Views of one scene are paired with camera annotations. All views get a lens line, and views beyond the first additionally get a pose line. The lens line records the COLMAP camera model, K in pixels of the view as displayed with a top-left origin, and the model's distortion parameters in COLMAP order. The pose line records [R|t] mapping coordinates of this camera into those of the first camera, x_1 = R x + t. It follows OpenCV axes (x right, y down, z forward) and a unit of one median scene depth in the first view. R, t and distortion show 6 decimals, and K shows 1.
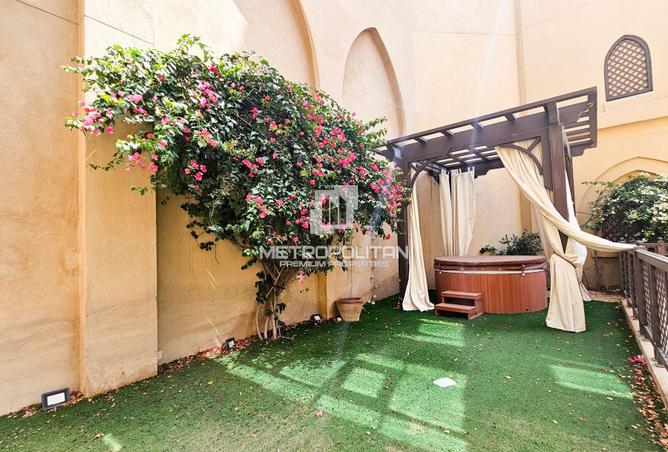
lens RADIAL K [[320.5, 0, 334.0], [0, 320.5, 226.0], [0, 0, 1]] dist [-0.000562, 0.000584]
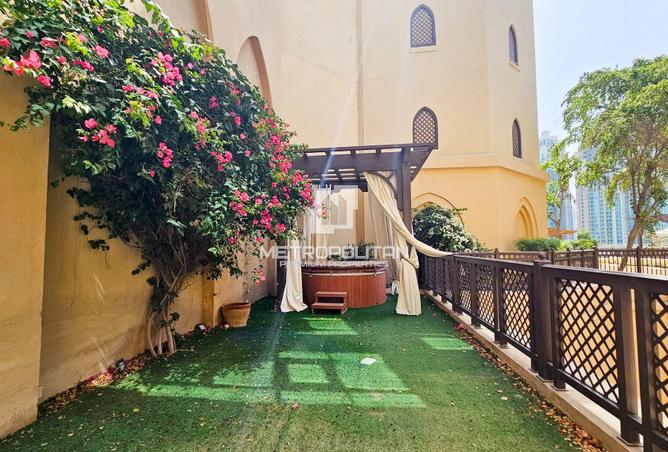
lens RADIAL K [[320.5, 0, 334.0], [0, 320.5, 226.0], [0, 0, 1]] dist [-0.000562, 0.000584]
pose [[0.844183, 0.061282, 0.532540, -0.336723], [-0.048315, 0.998099, -0.038267, 0.019165], [-0.533873, 0.006575, 0.845539, 0.023598]]
